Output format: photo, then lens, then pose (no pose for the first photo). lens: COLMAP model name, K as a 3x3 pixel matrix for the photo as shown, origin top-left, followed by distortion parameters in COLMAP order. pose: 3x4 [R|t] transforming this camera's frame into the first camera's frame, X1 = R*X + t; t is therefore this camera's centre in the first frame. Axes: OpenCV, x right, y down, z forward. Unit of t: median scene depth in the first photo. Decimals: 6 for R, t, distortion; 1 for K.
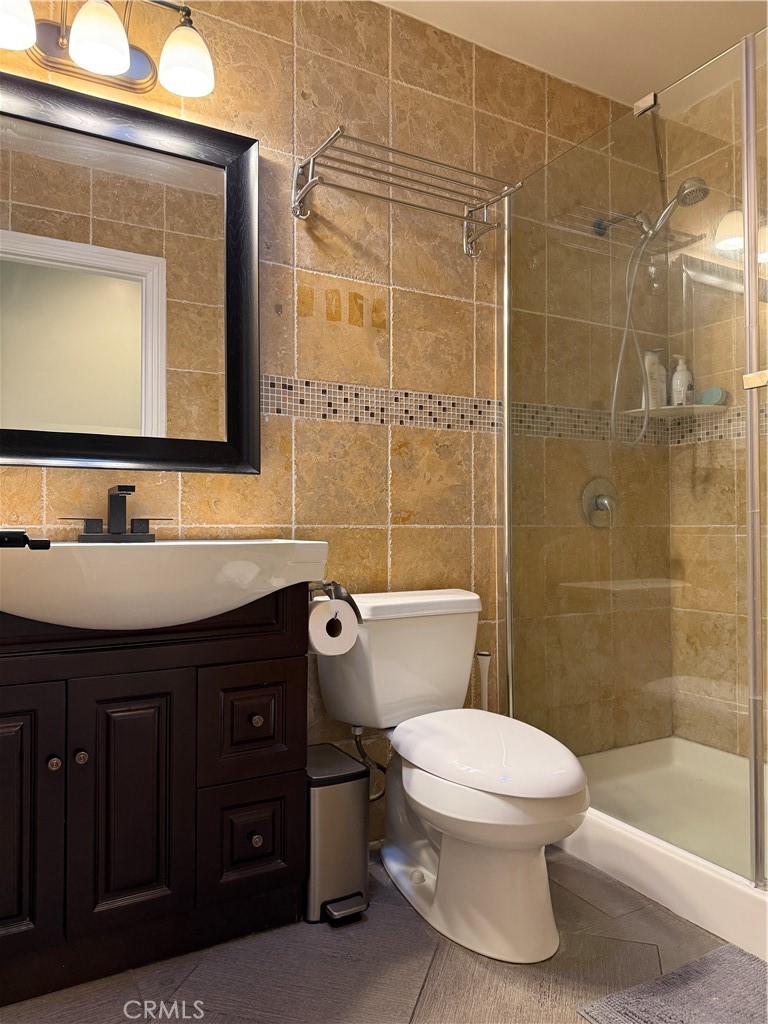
lens RADIAL K [[719.3, 0, 391.2], [0, 719.3, 511.7], [0, 0, 1]] dist [0.035365, -0.044980]
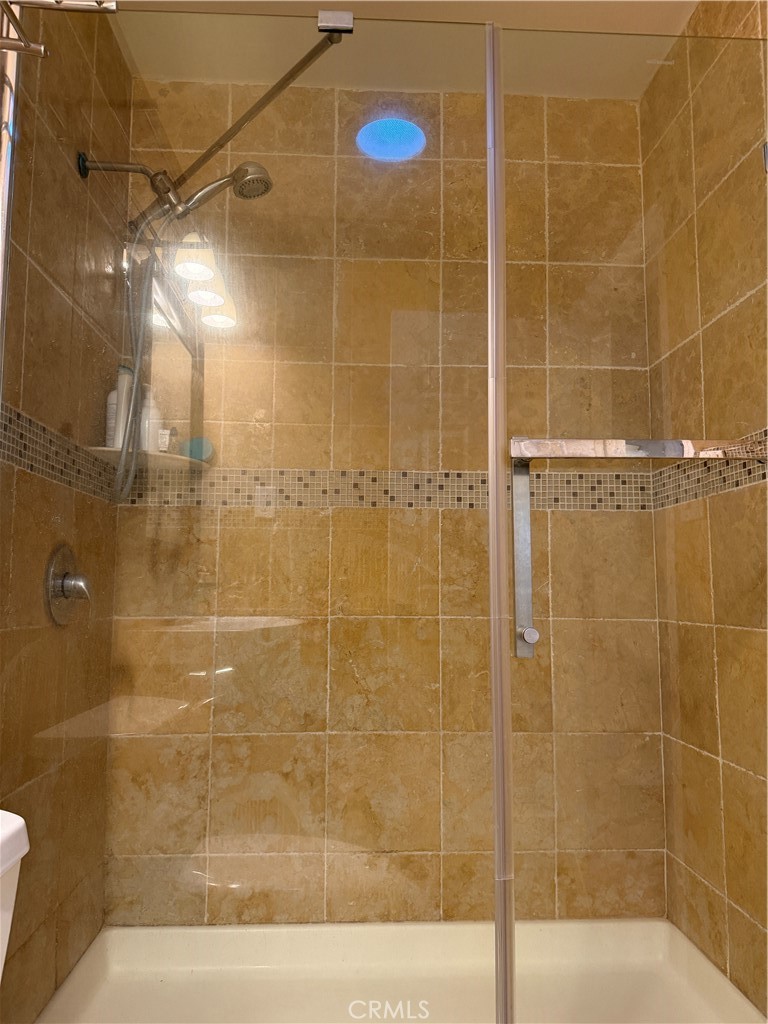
lens RADIAL K [[719.3, 0, 381.5], [0, 719.3, 519.7], [0, 0, 1]] dist [0.035365, -0.044980]
pose [[0.458561, 0.097219, 0.883329, -0.188275], [-0.026048, 0.995041, -0.095992, -0.021310], [-0.888281, 0.021009, 0.458820, 0.634962]]
